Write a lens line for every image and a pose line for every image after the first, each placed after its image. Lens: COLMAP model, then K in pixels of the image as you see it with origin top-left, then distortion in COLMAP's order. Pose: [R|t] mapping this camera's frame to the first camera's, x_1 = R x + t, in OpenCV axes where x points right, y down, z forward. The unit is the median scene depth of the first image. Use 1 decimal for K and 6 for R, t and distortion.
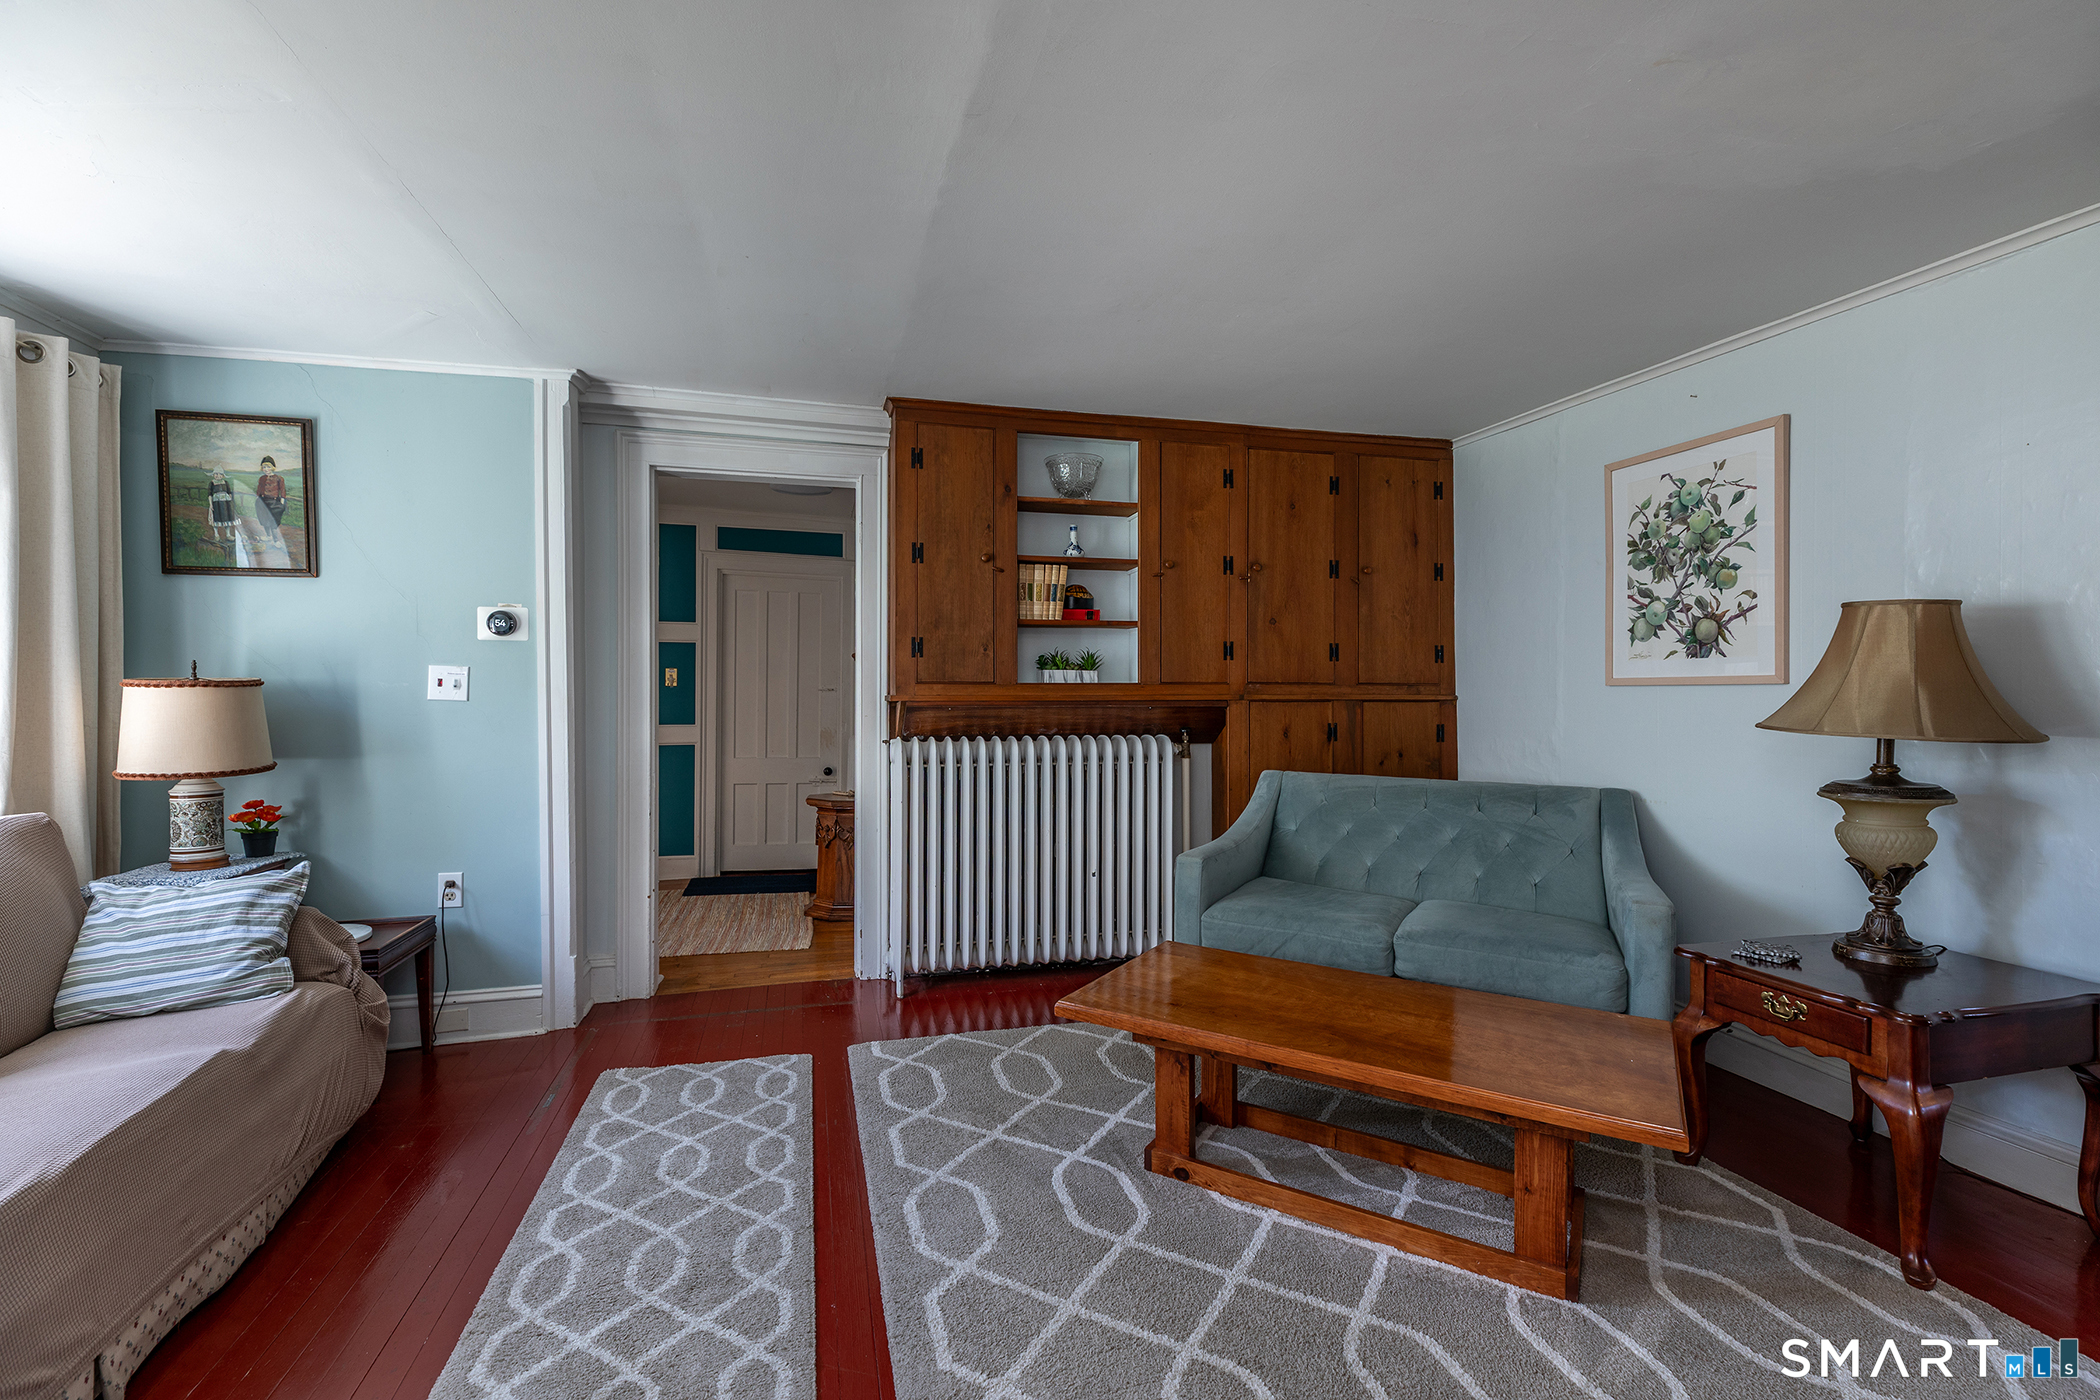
lens RADIAL K [[937.2, 0, 1059.2], [0, 937.2, 706.4], [0, 0, 1]] dist [0.000365, -0.000562]
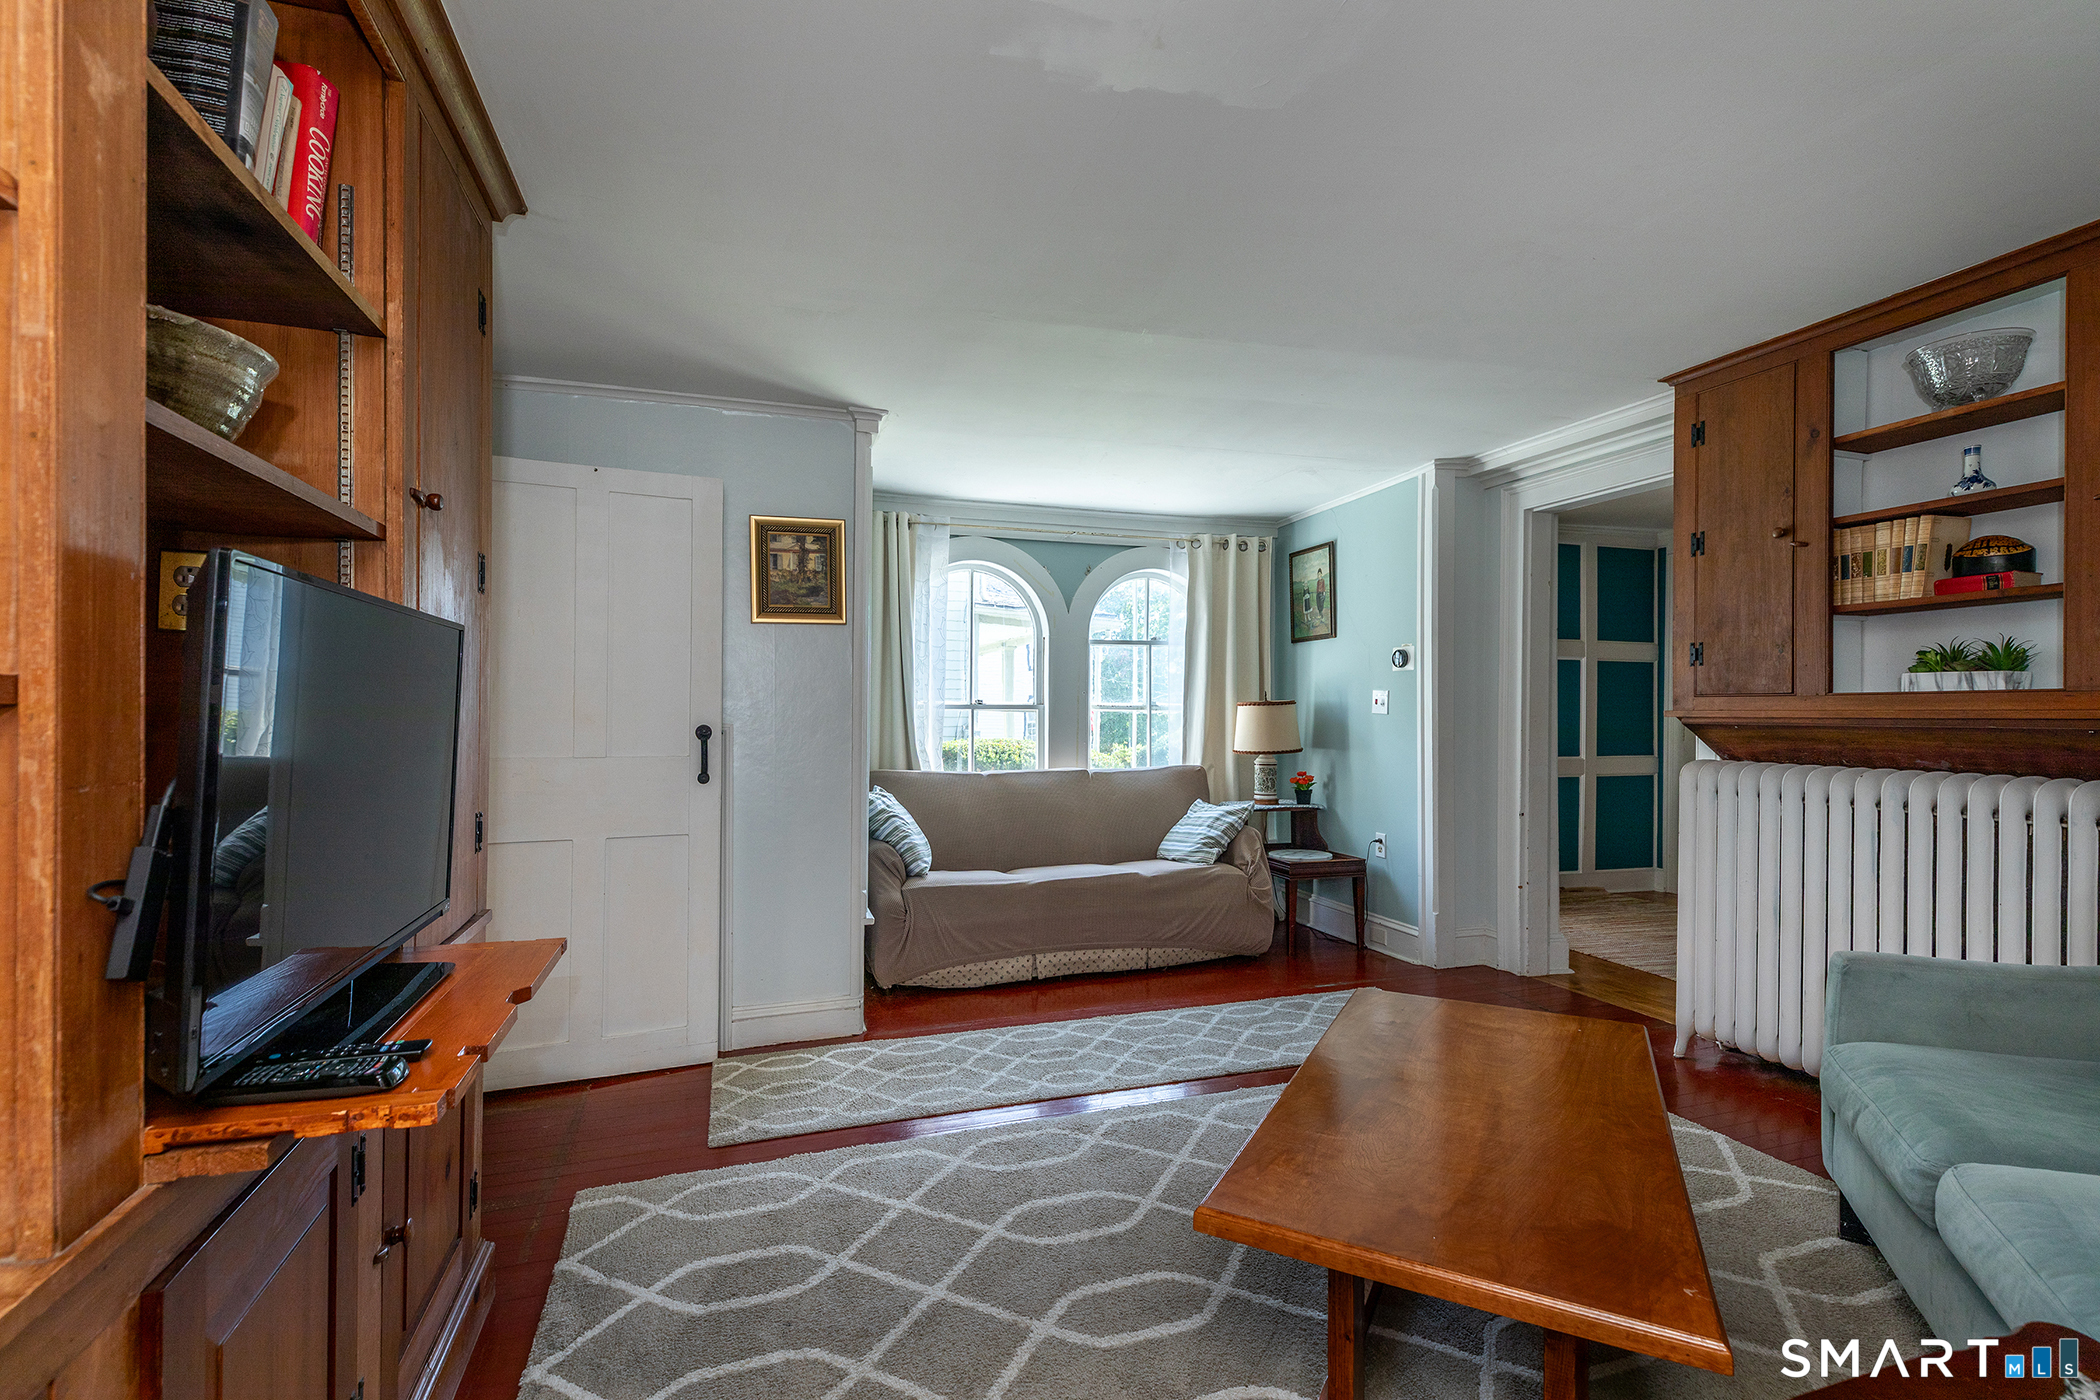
lens RADIAL K [[912.6, 0, 1041.2], [0, 912.6, 711.9], [0, 0, 1]] dist [0.001107, -0.000187]
pose [[0.051235, -0.000059, -0.998687, 0.652719], [-0.016971, 0.999856, -0.000930, 0.000469], [0.998542, 0.016996, 0.051227, 0.360333]]
